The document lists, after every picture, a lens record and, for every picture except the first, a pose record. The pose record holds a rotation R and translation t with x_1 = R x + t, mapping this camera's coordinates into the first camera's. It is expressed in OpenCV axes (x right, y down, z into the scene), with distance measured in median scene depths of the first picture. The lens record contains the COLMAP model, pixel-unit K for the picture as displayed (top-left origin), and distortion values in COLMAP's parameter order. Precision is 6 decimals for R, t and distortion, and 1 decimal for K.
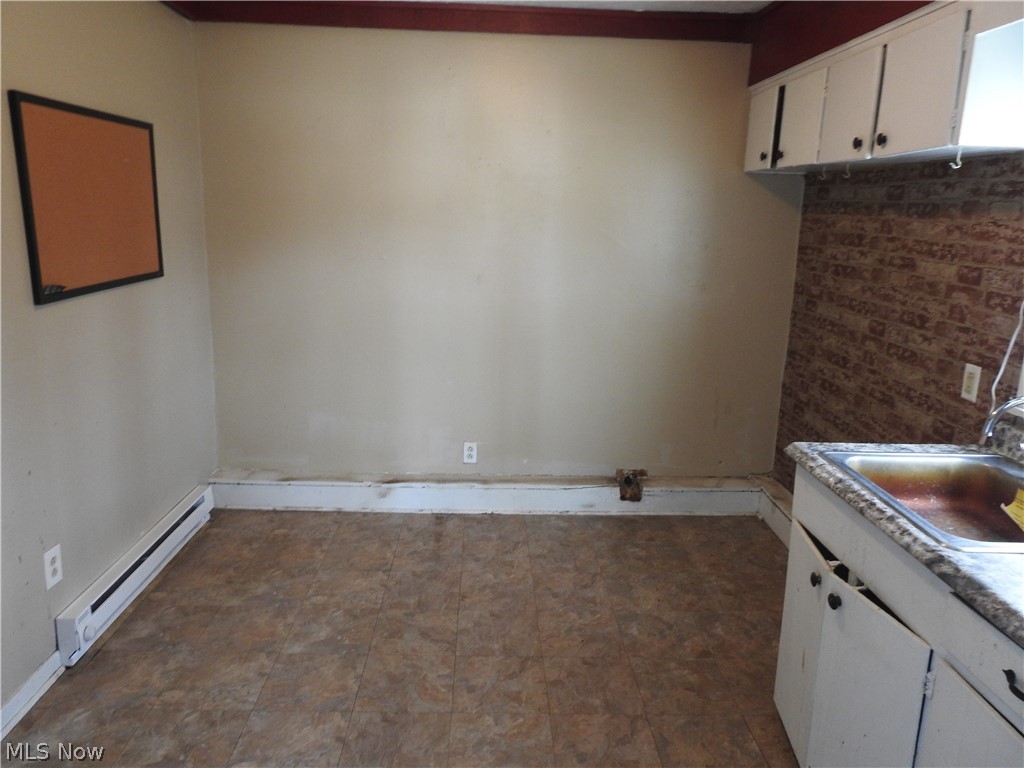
lens RADIAL K [[736.8, 0, 506.4], [0, 736.8, 382.3], [0, 0, 1]] dist [0.010276, 0.009967]
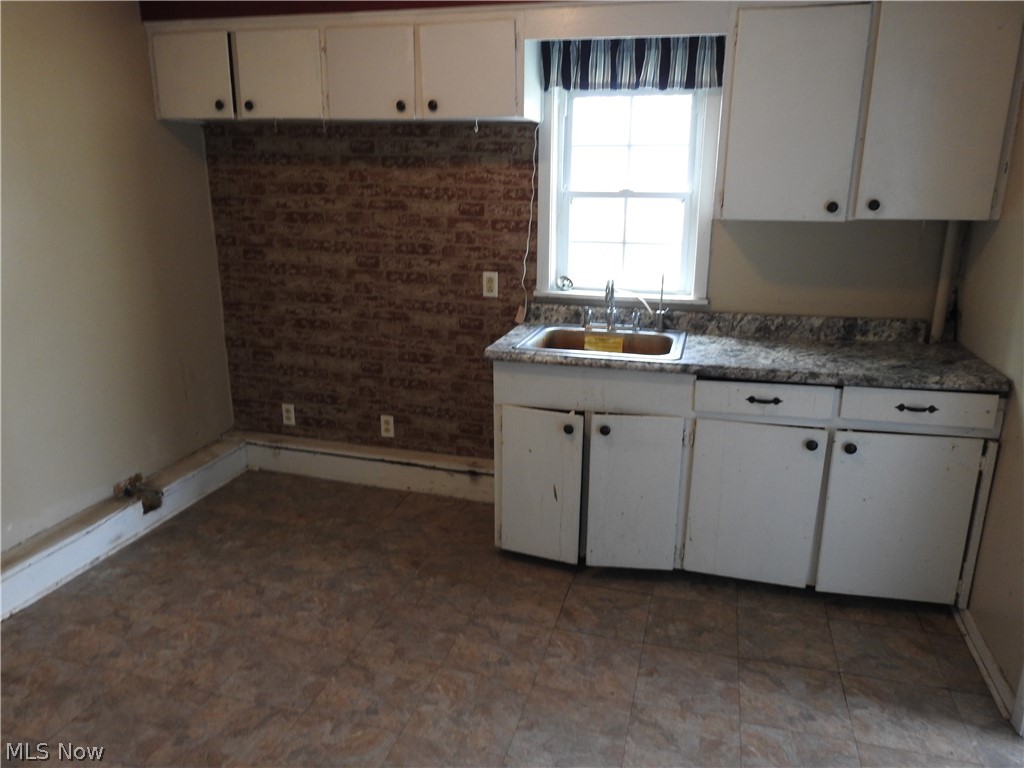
lens RADIAL K [[736.8, 0, 506.3], [0, 736.8, 384.8], [0, 0, 1]] dist [0.010276, 0.009967]
pose [[0.303839, -0.280615, 0.910460, -0.624712], [0.216977, 0.950908, 0.220672, -0.107299], [-0.927687, 0.130500, 0.349810, 0.434991]]
